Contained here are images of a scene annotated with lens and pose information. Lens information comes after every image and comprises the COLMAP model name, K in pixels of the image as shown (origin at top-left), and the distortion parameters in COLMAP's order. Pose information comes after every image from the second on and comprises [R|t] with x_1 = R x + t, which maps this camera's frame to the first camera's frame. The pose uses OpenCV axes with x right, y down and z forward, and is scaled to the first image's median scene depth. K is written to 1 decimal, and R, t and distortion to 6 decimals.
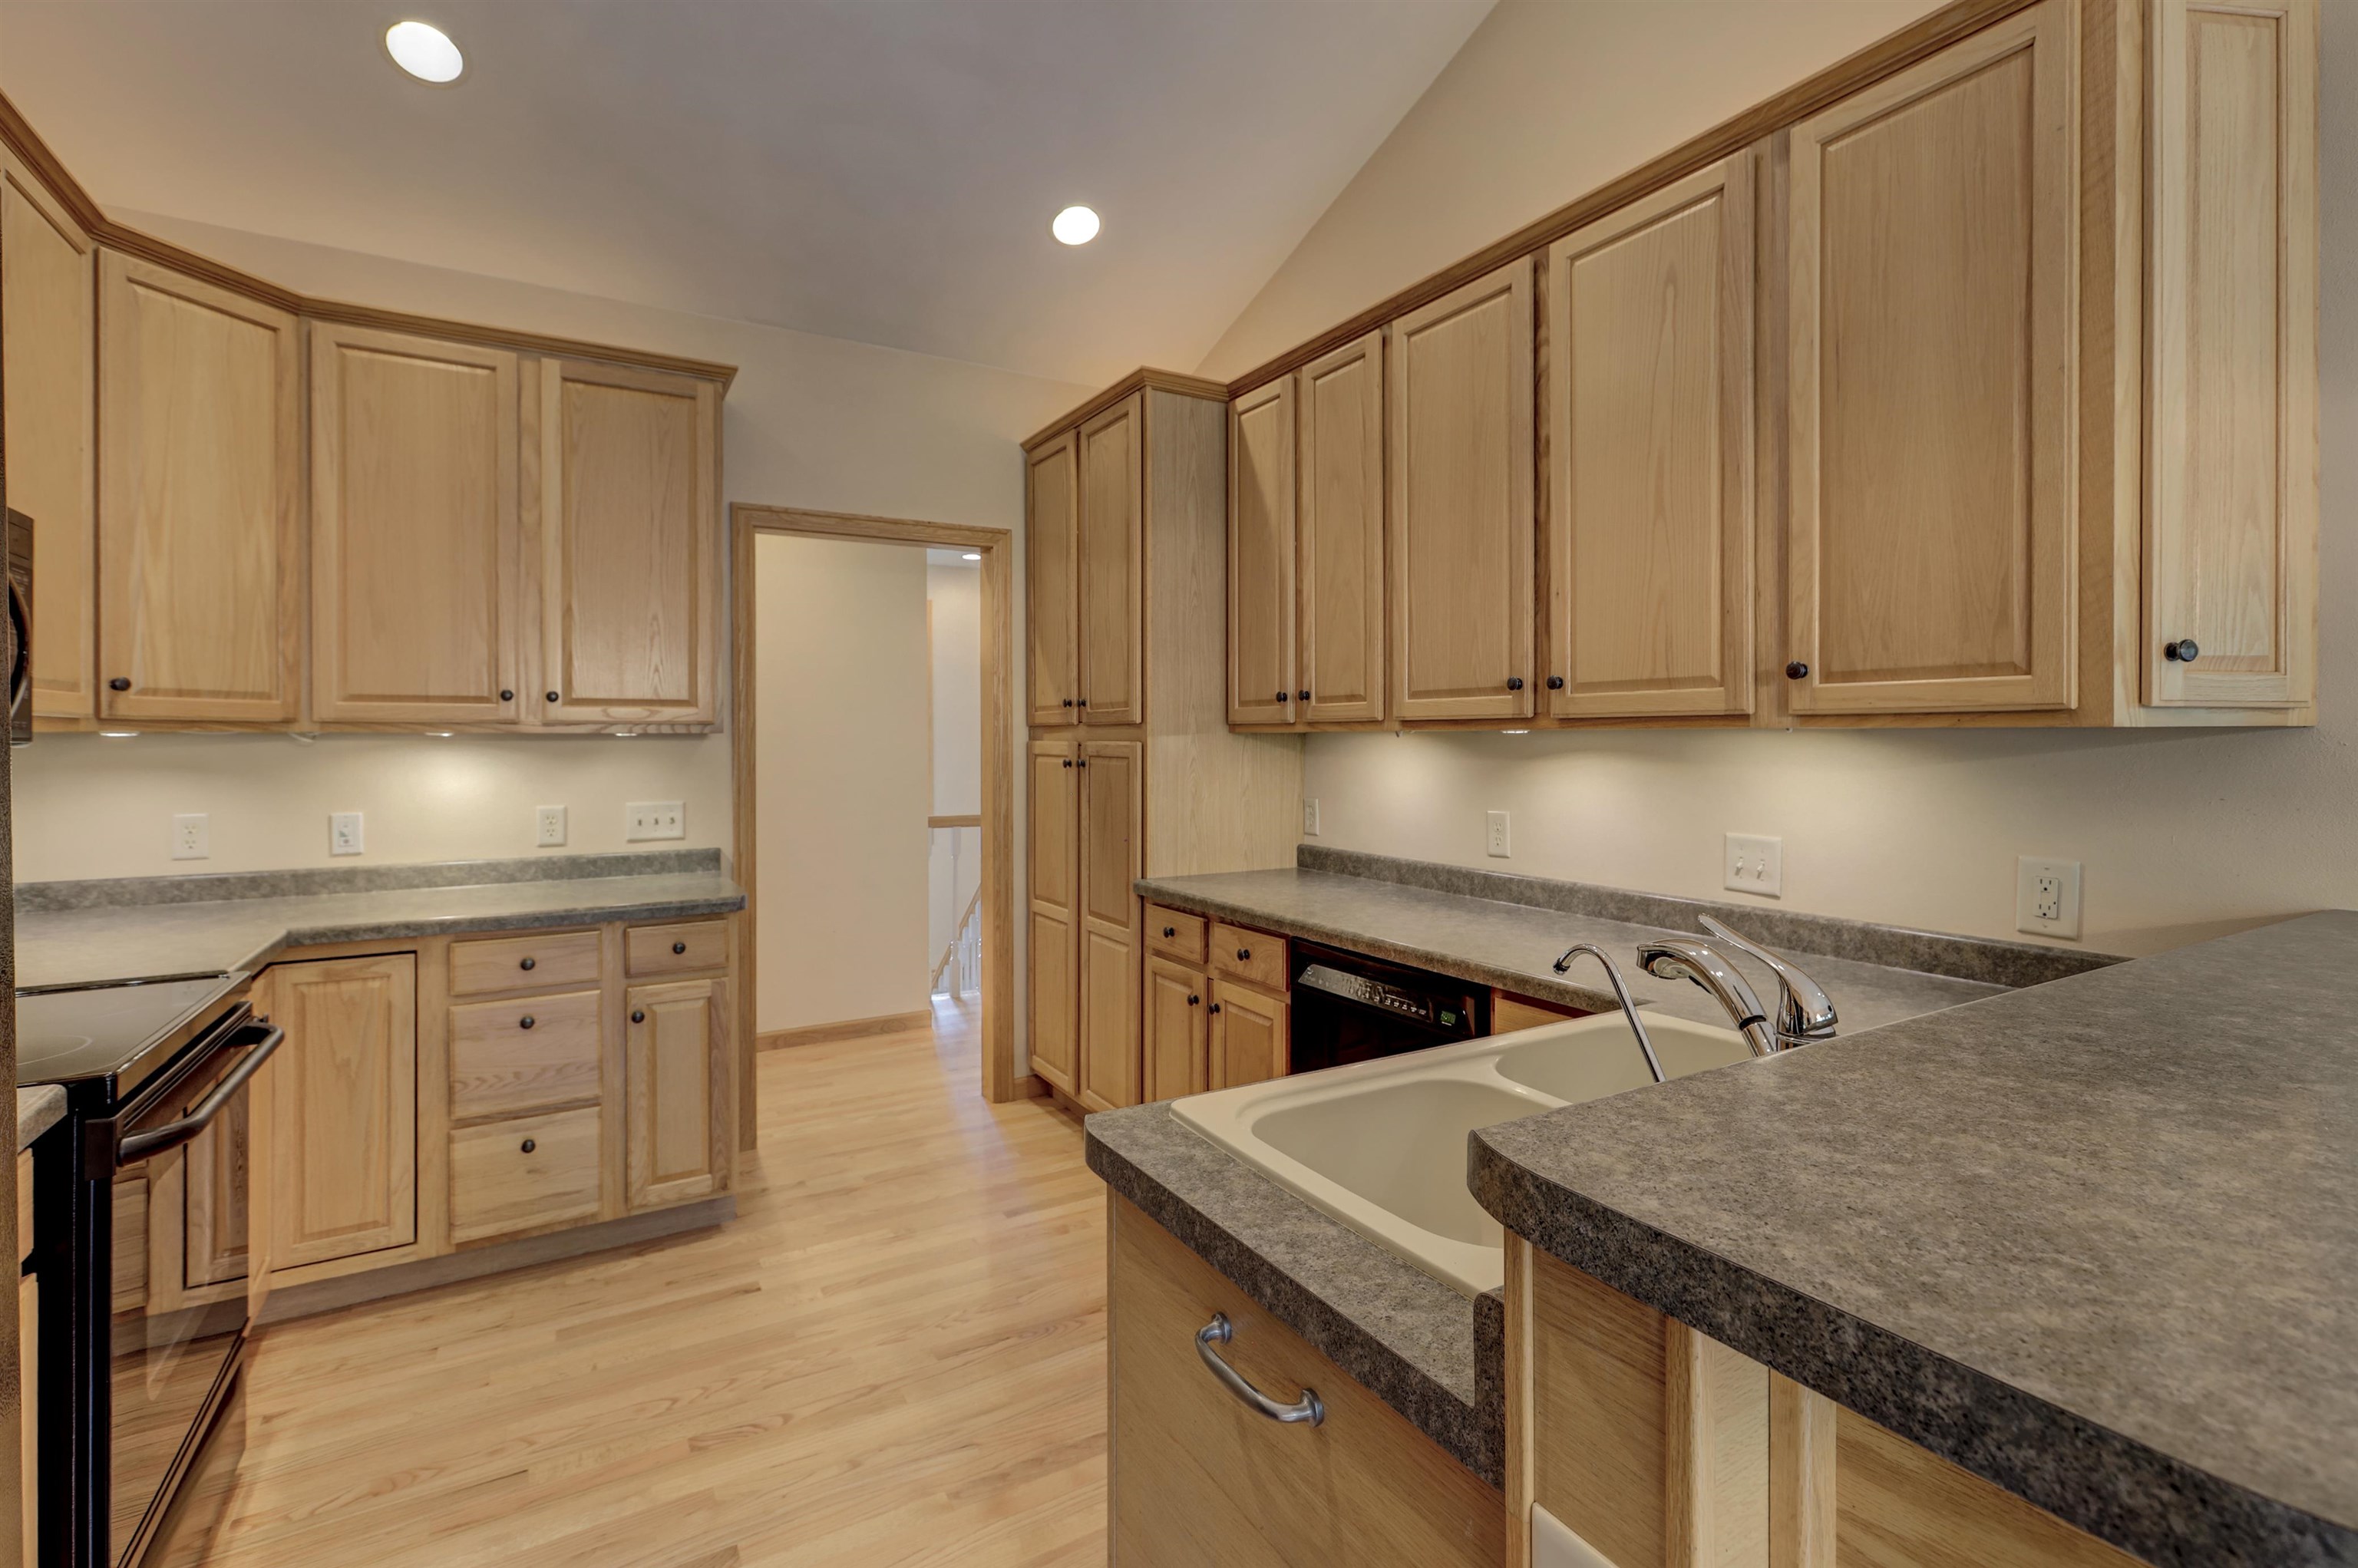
lens RADIAL K [[1094.9, 0, 1147.0], [0, 1094.9, 724.7], [0, 0, 1]] dist [-0.000204, 0.002174]
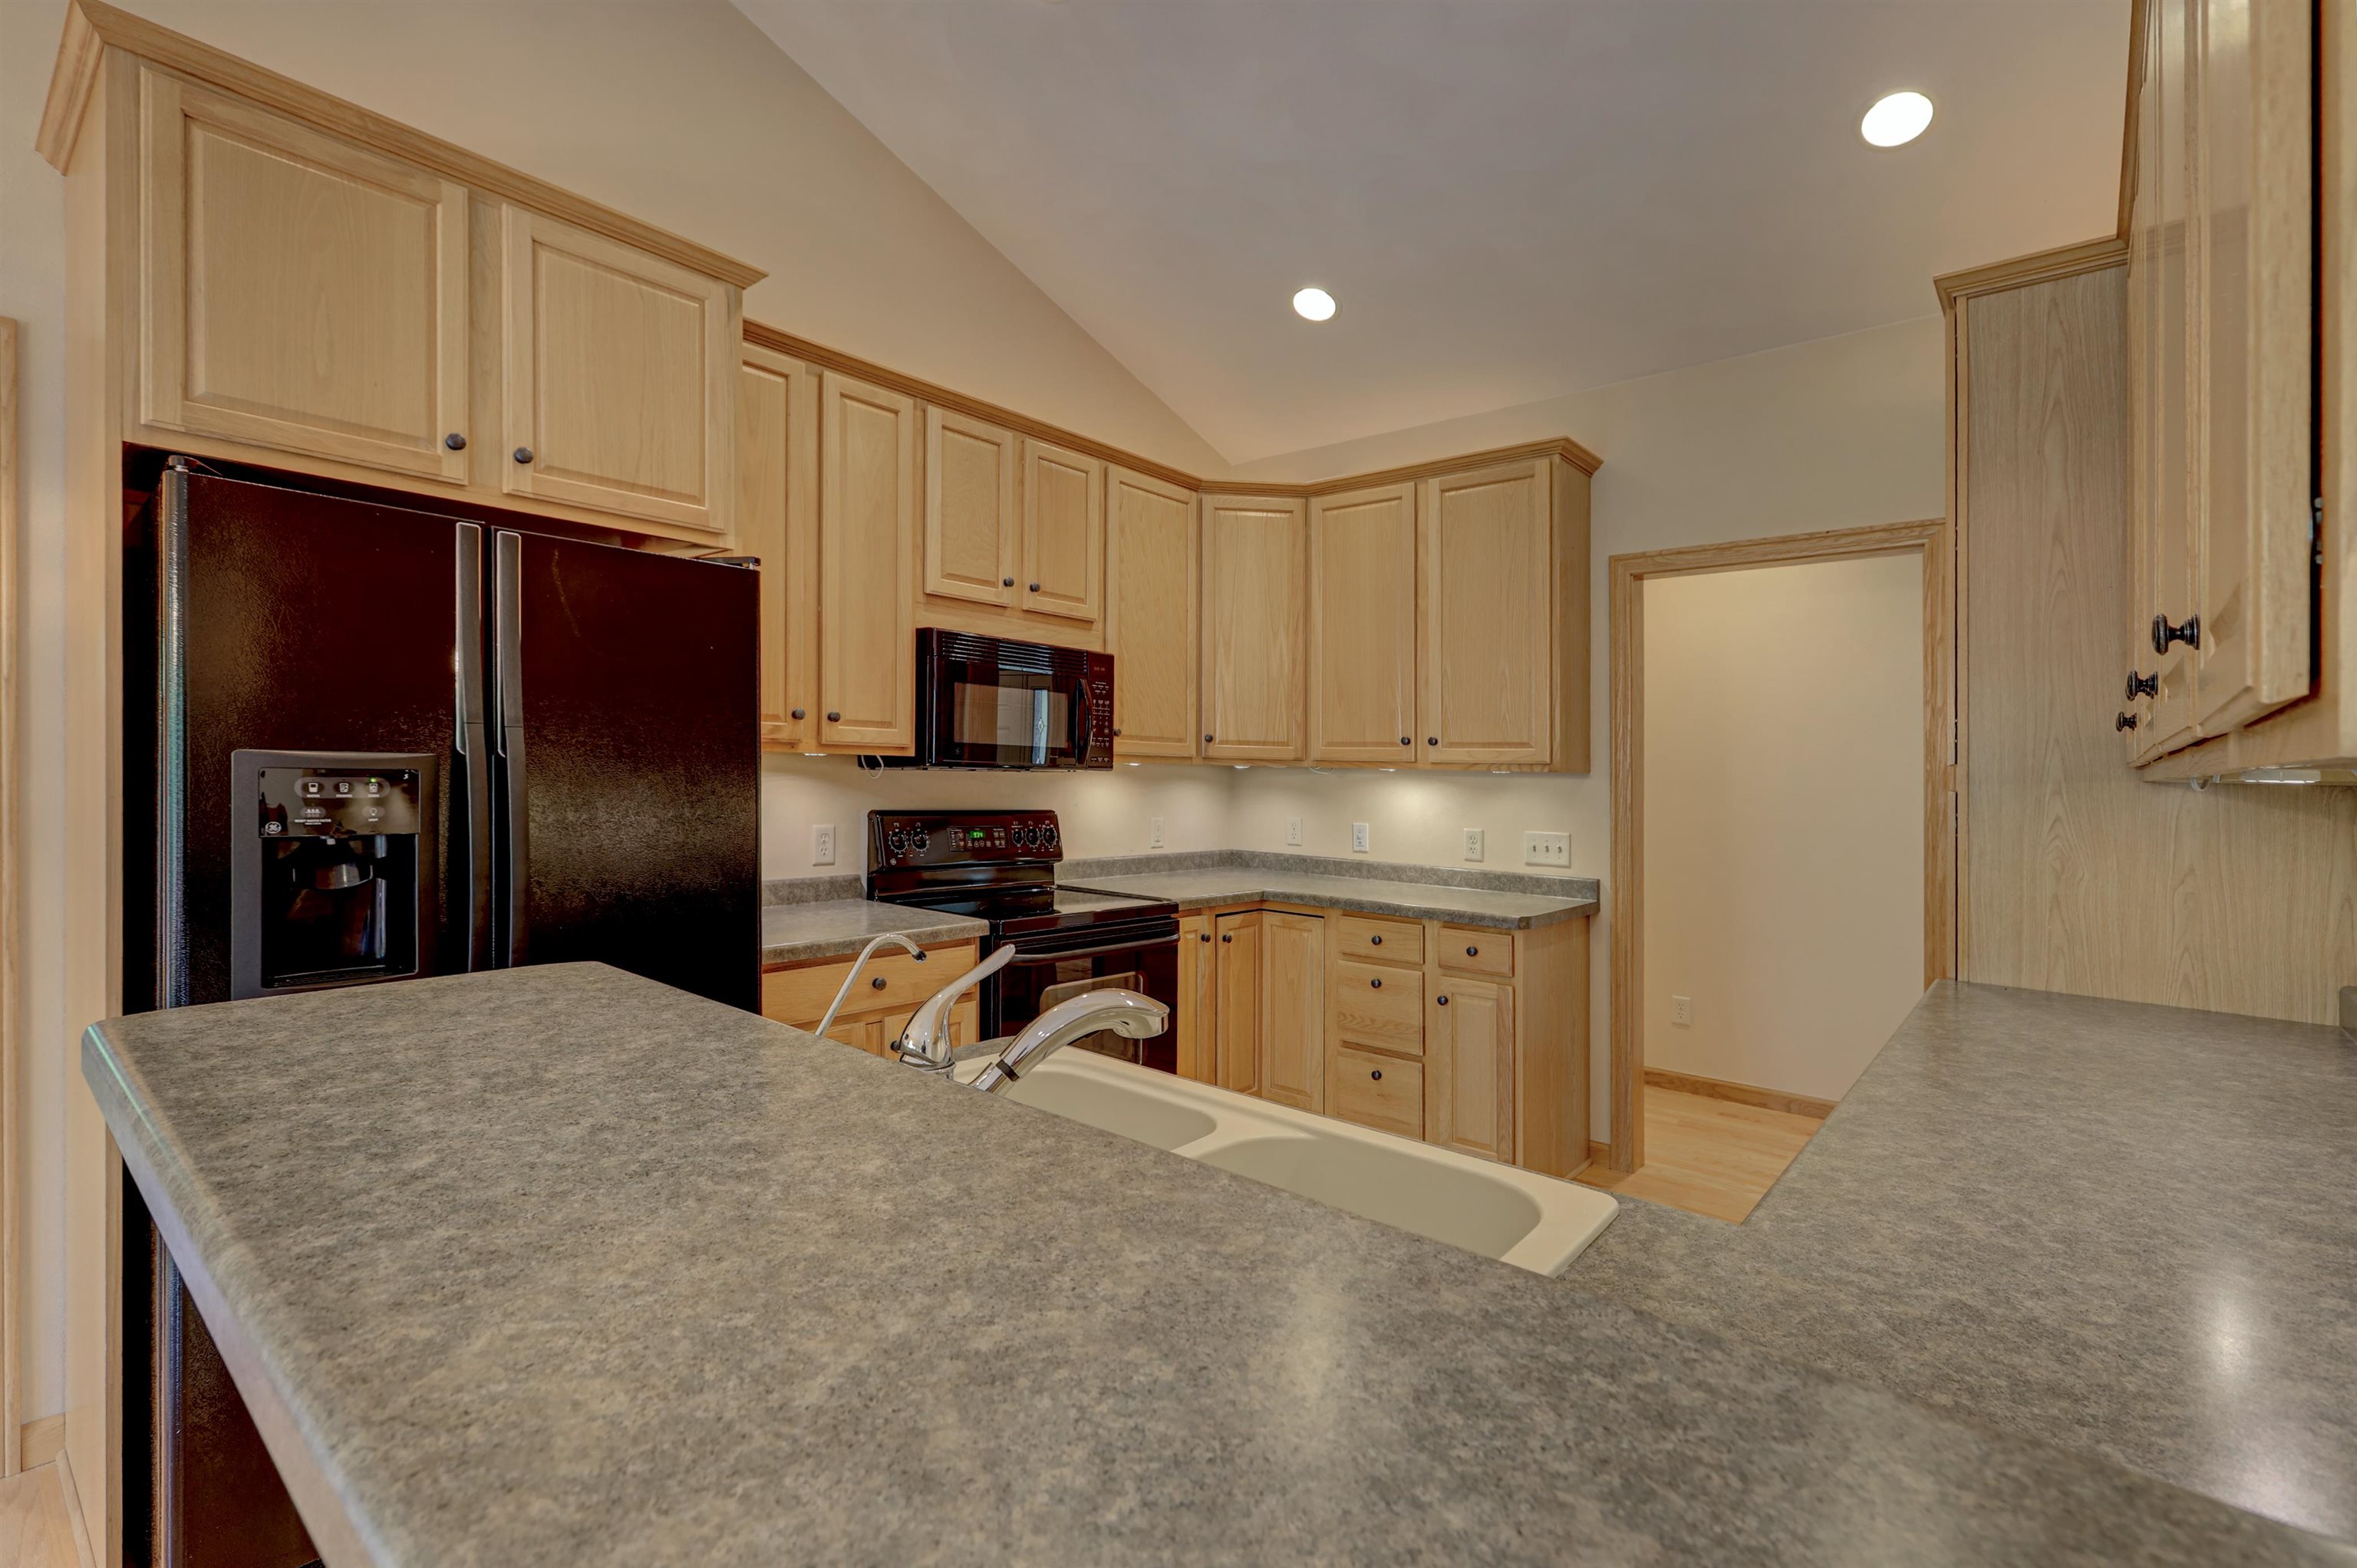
lens RADIAL K [[1094.4, 0, 1168.2], [0, 1094.4, 774.0], [0, 0, 1]] dist [-0.000204, 0.002174]
pose [[0.309343, 0.012560, -0.950867, 0.637594], [-0.011325, 0.999891, 0.009524, 0.004229], [0.950883, 0.007822, 0.309452, 0.339255]]
